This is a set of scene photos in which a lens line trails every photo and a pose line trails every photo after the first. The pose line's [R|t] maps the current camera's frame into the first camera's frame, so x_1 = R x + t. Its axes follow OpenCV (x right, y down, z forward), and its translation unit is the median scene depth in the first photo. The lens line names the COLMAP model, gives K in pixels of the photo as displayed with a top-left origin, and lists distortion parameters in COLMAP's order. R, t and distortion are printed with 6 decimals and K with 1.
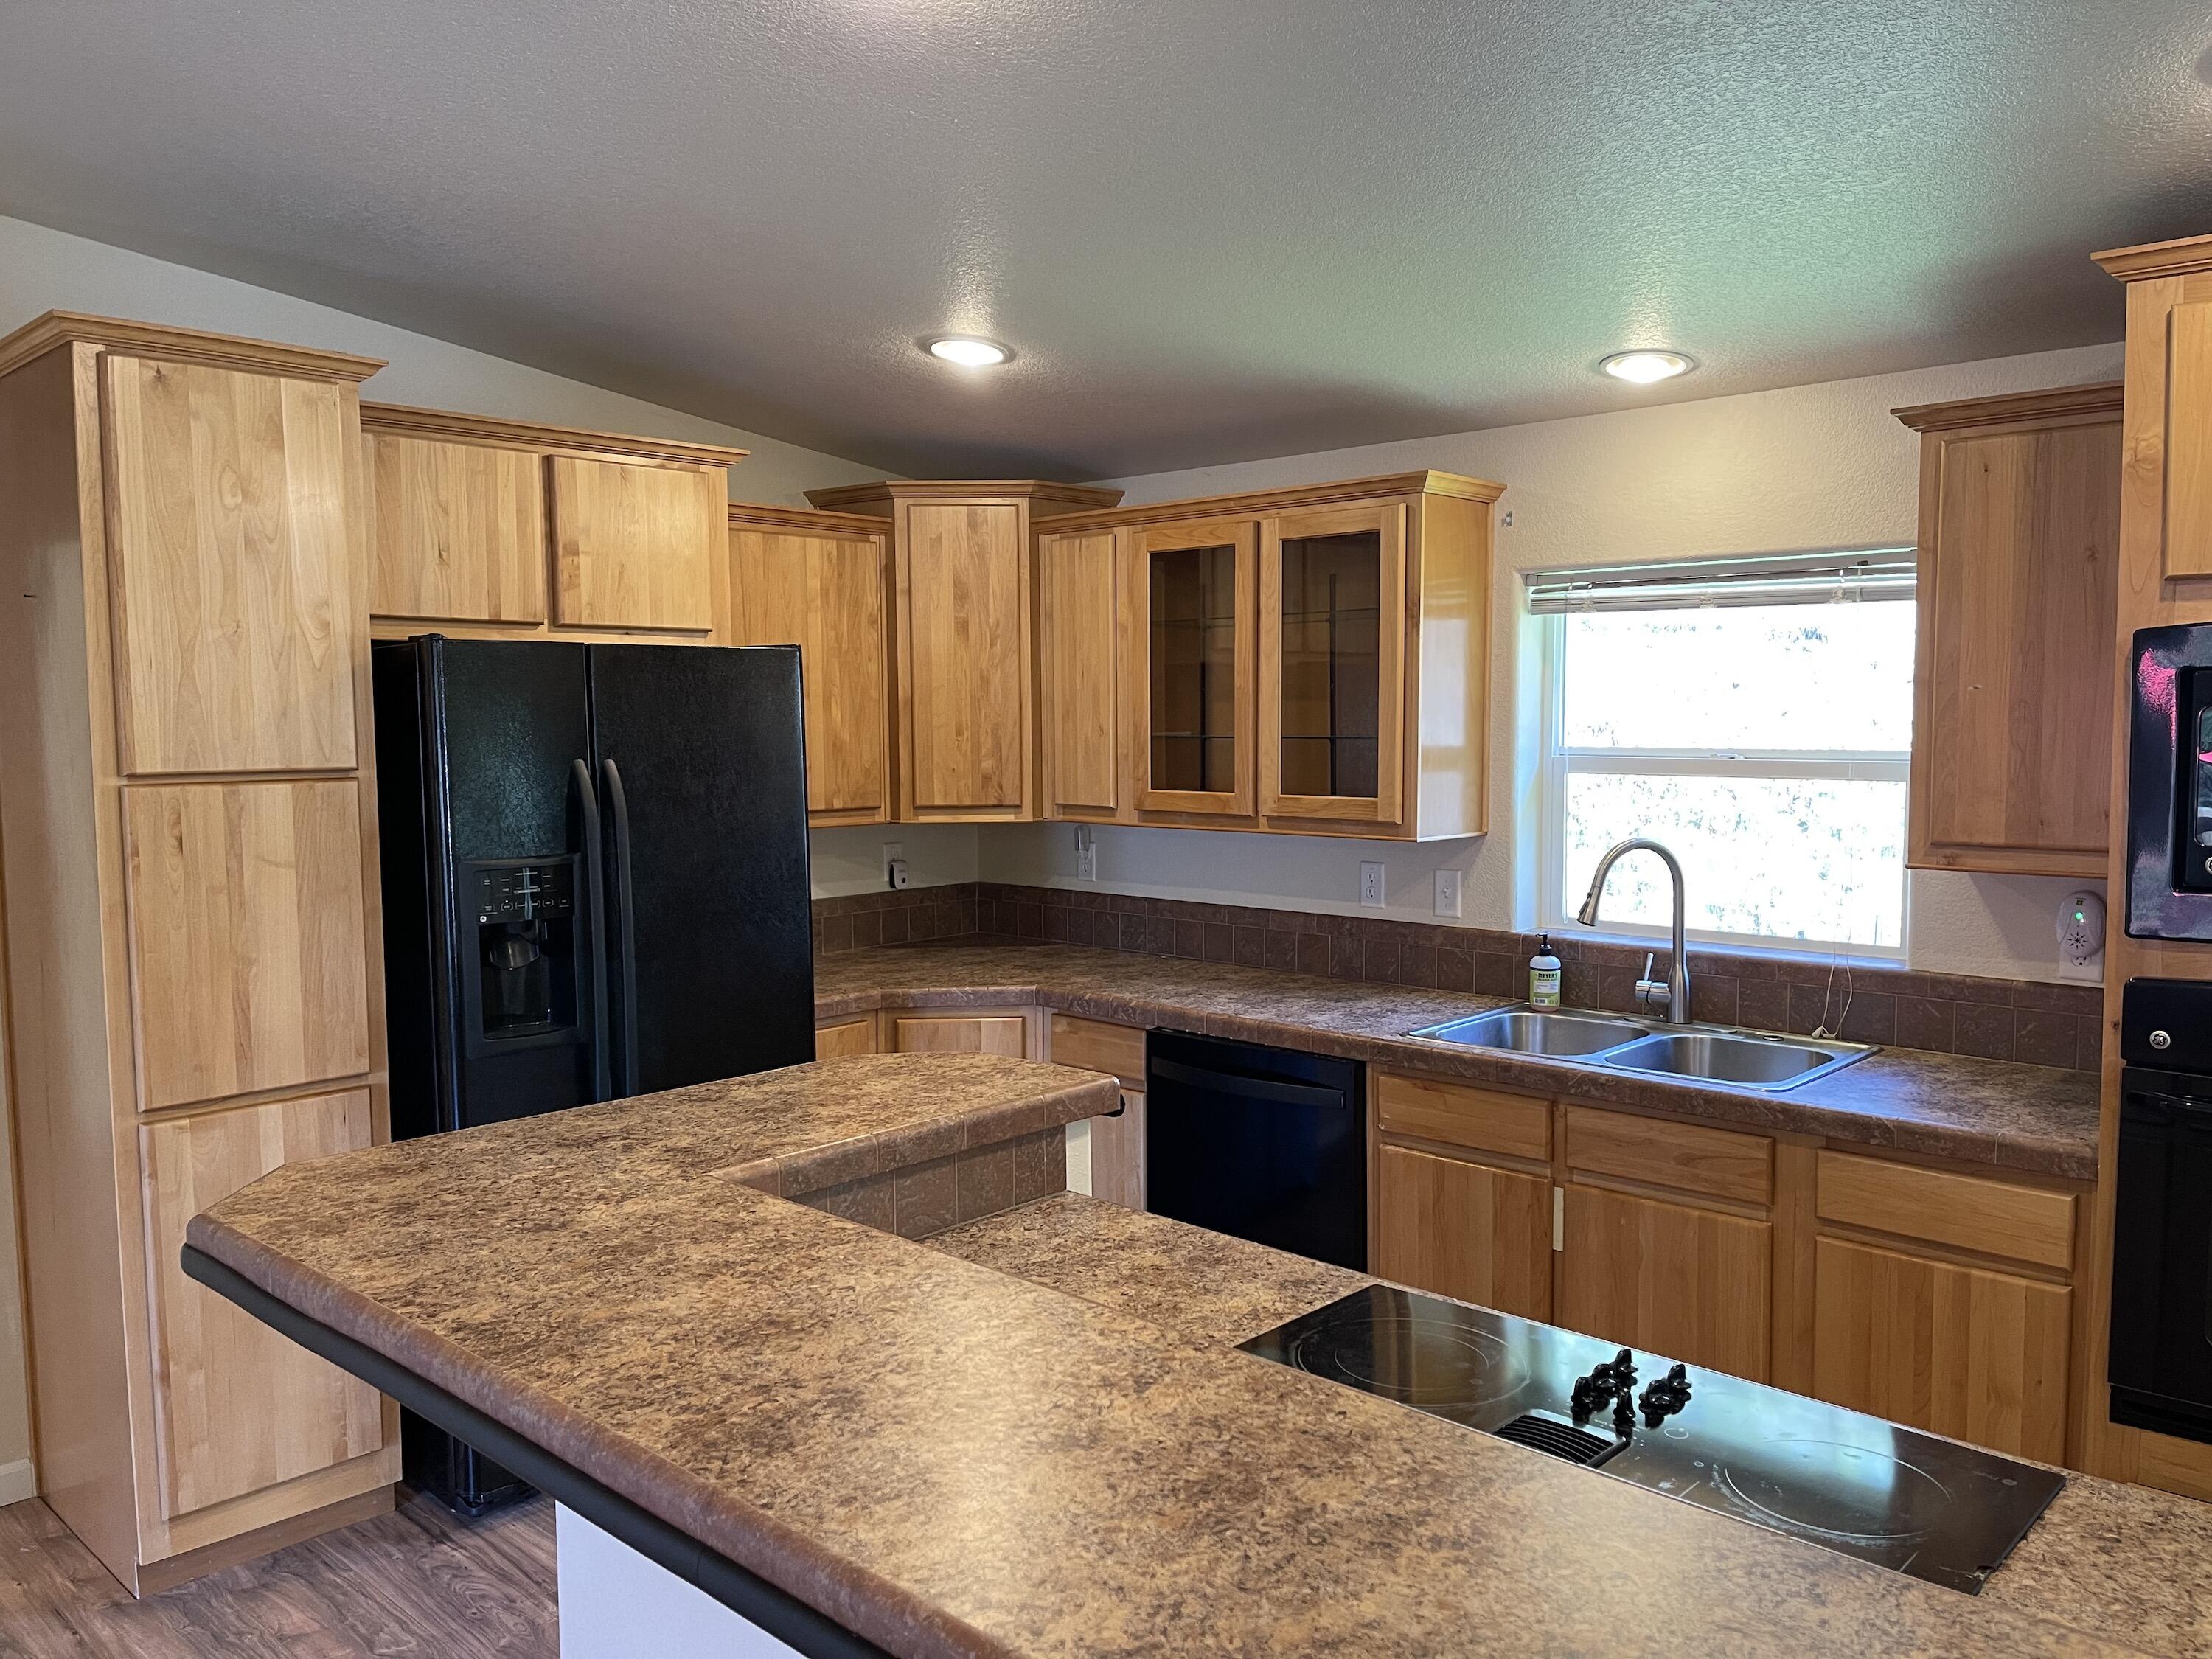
lens RADIAL K [[1680.5, 0, 1112.7], [0, 1680.5, 840.2], [0, 0, 1]] dist [0.089280, -0.113744]
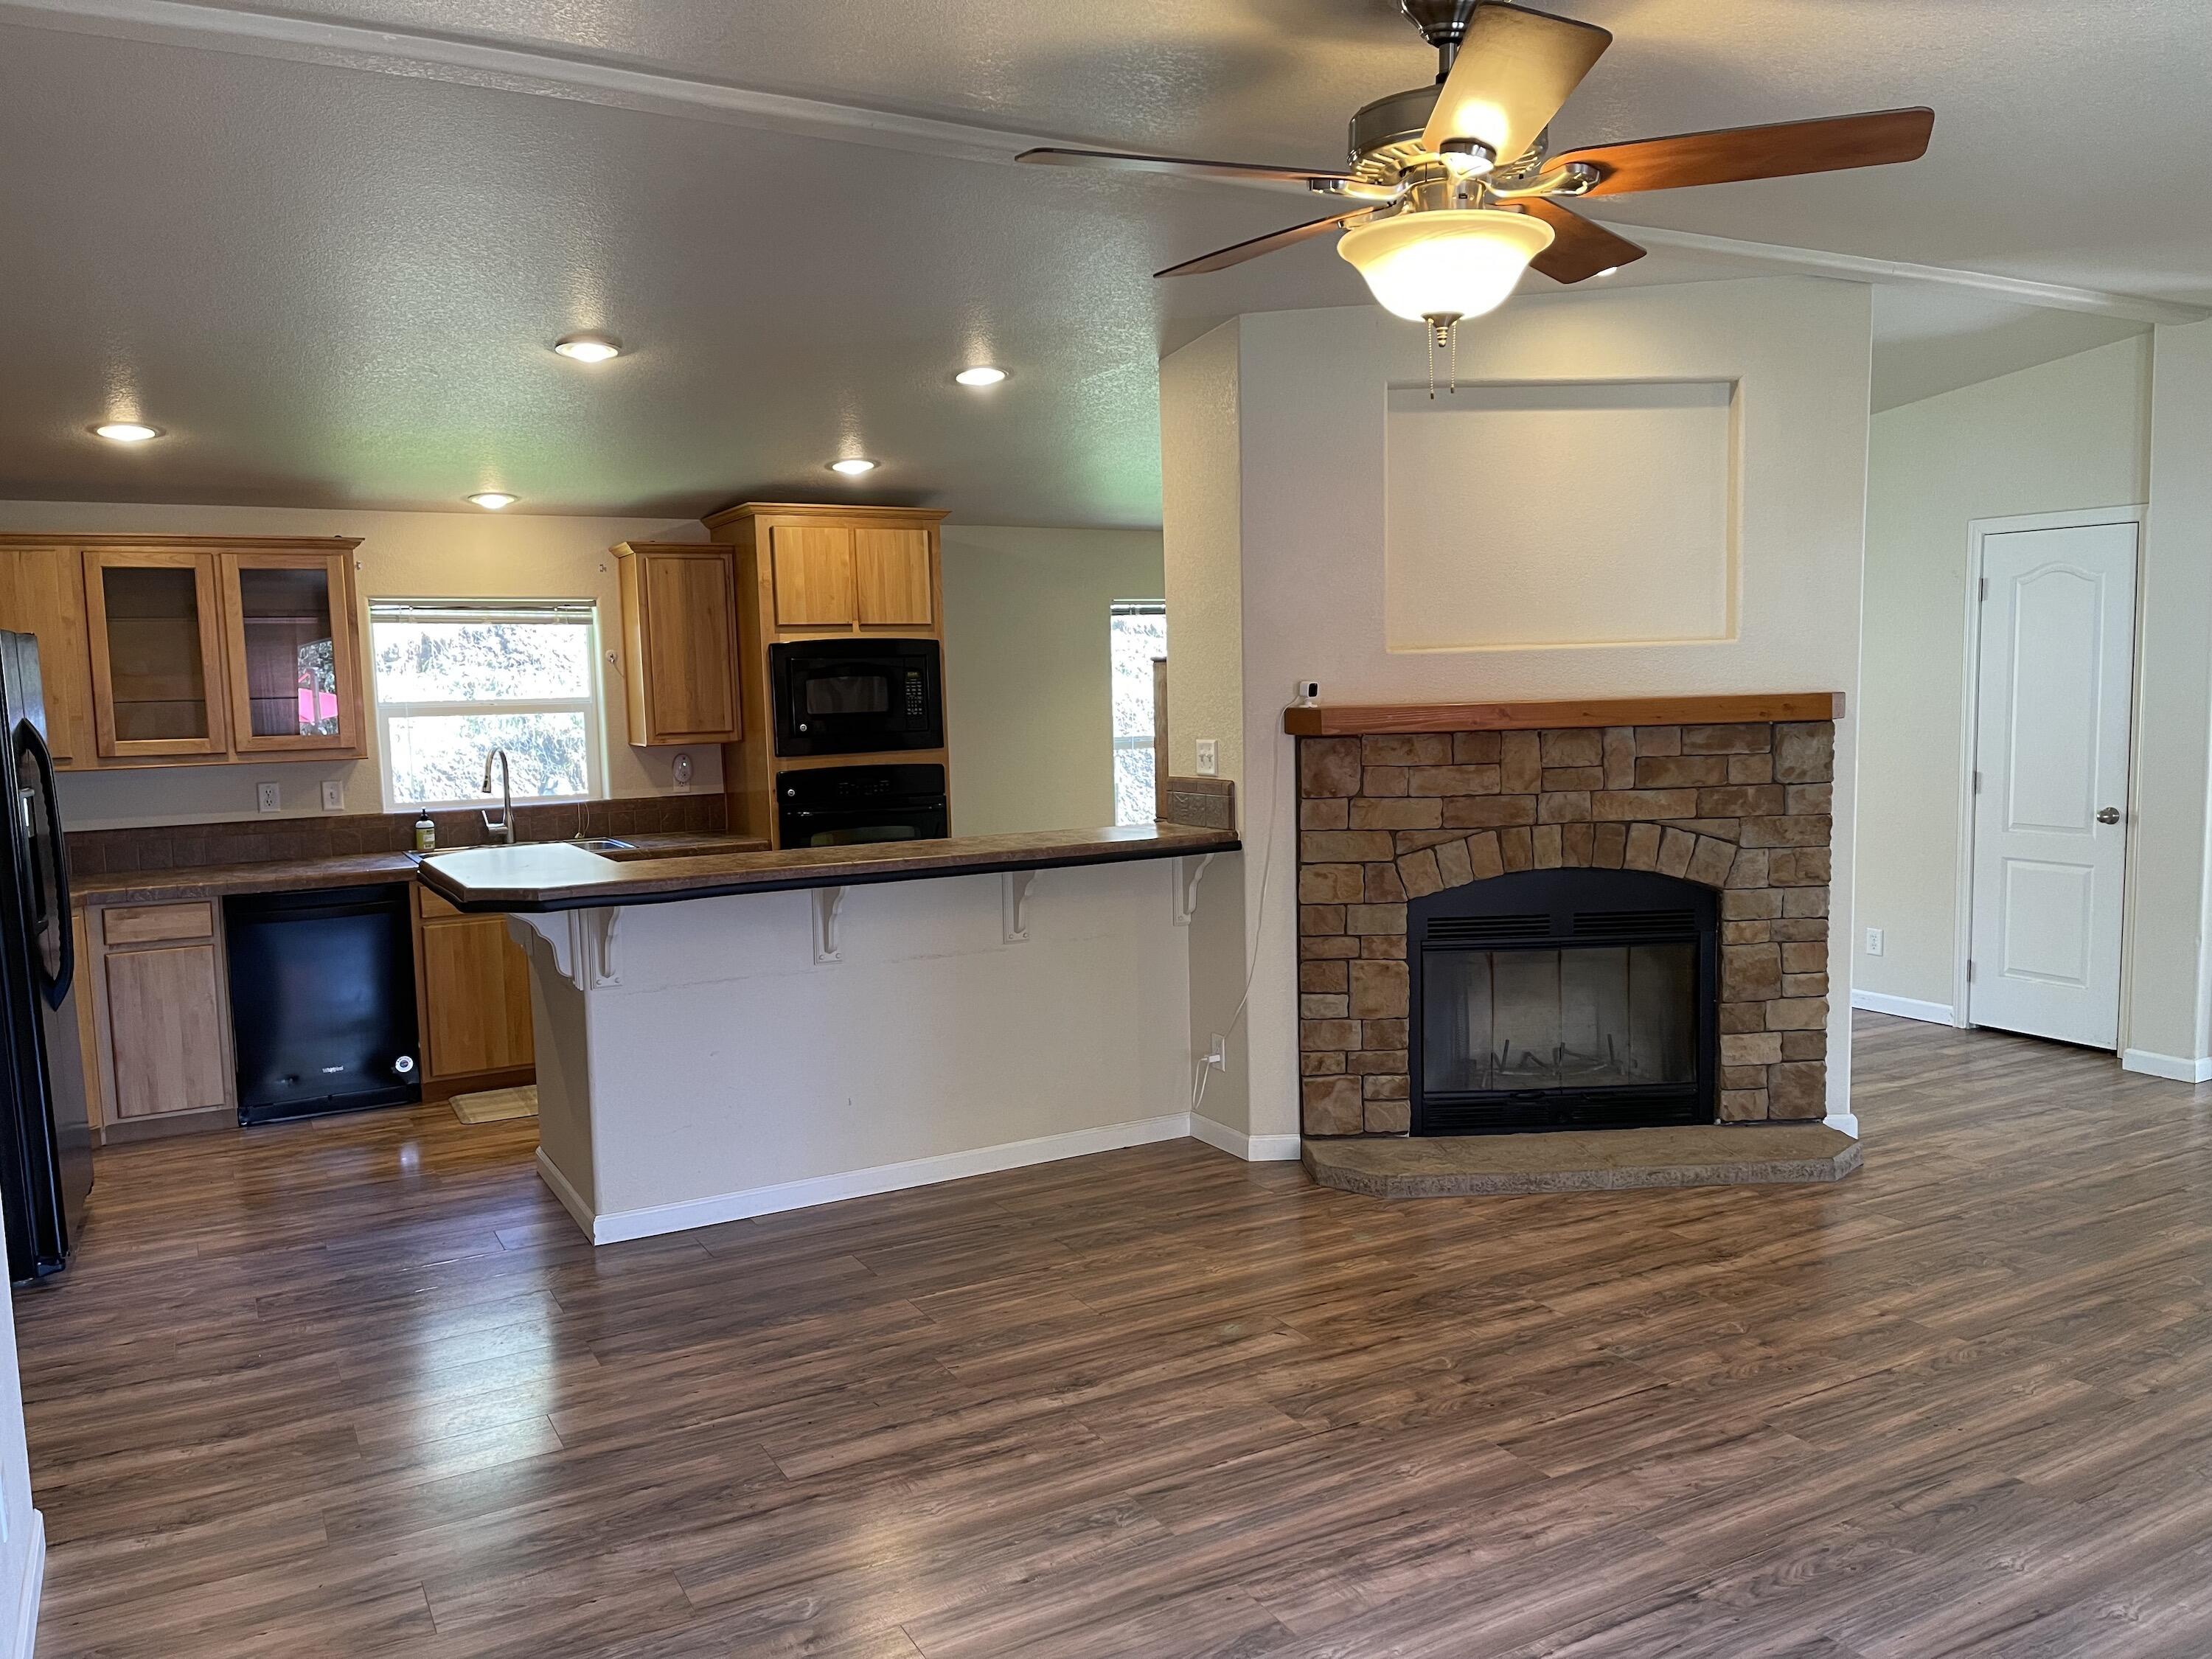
lens RADIAL K [[1680.5, 0, 1112.7], [0, 1680.5, 840.2], [0, 0, 1]] dist [0.089280, -0.113744]
pose [[0.290562, -0.097969, 0.951828, -1.167192], [0.095496, 0.992747, 0.073029, 0.027134], [-0.952079, 0.069676, 0.297810, -0.188031]]
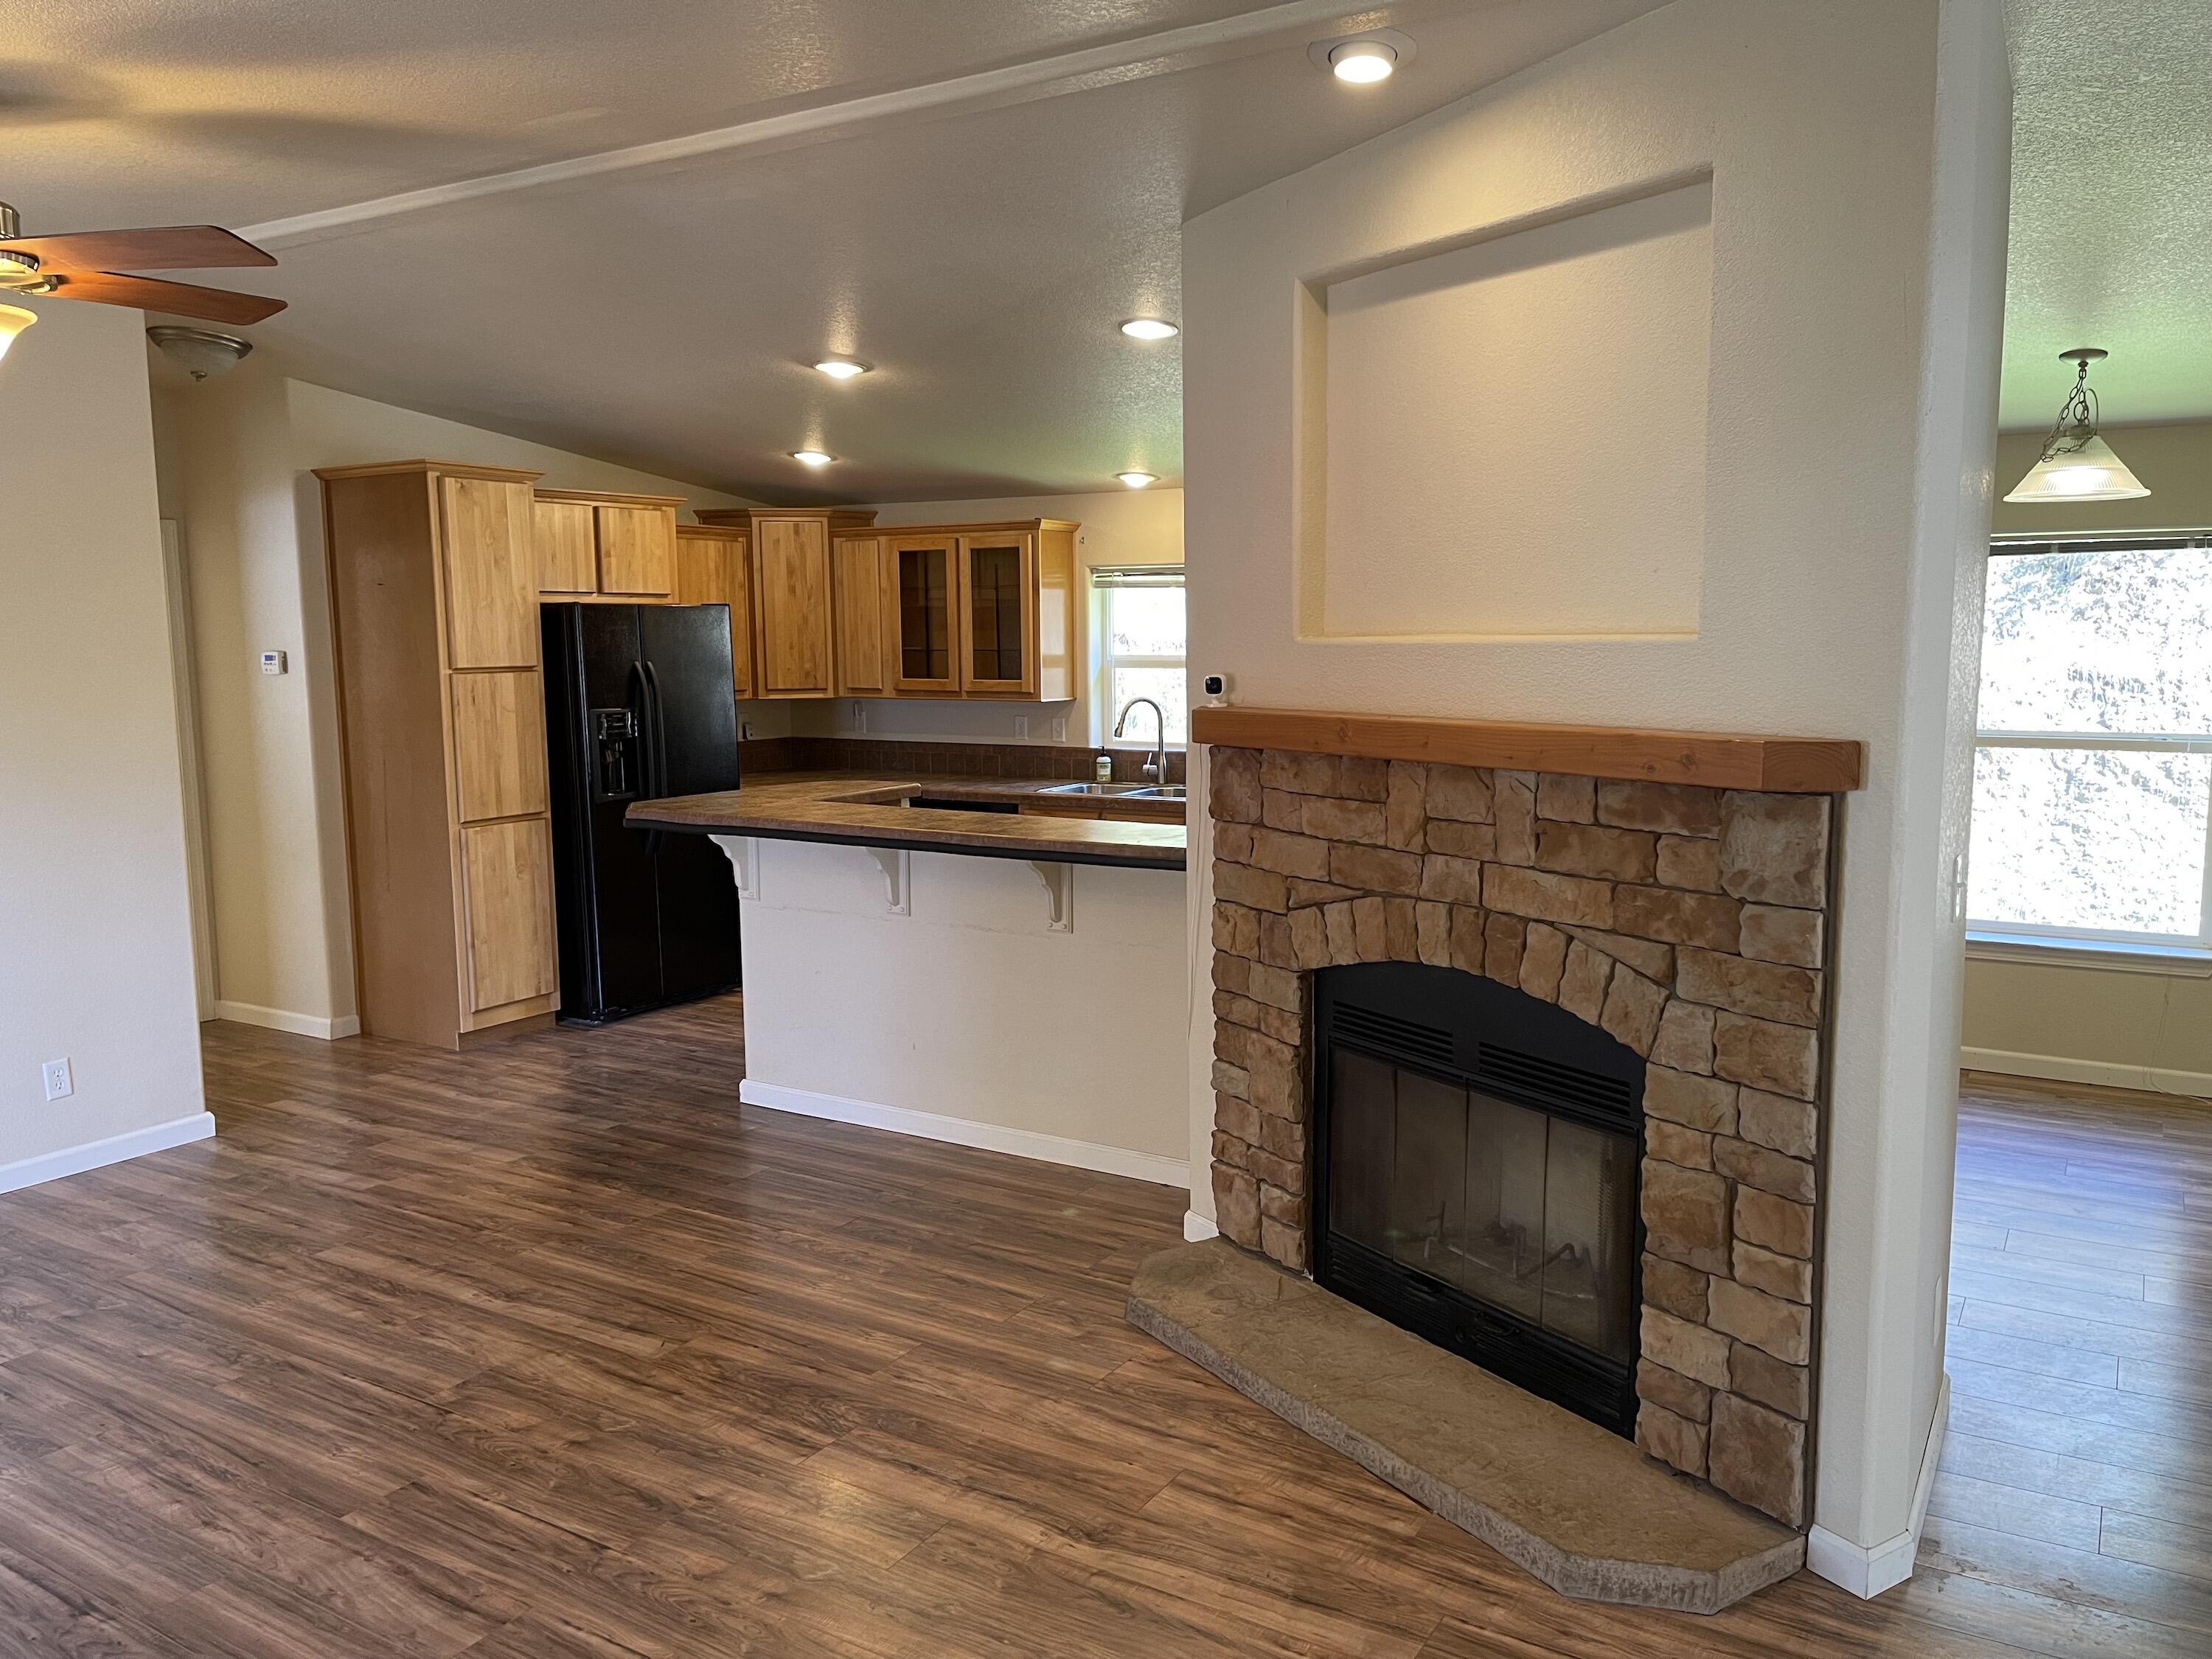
lens RADIAL K [[1680.5, 0, 1112.7], [0, 1680.5, 840.2], [0, 0, 1]] dist [0.089280, -0.113744]
pose [[0.979503, -0.027669, 0.199520, -0.138517], [0.017871, 0.998552, 0.050743, 0.063823], [-0.200635, -0.046137, 0.978579, -0.970187]]
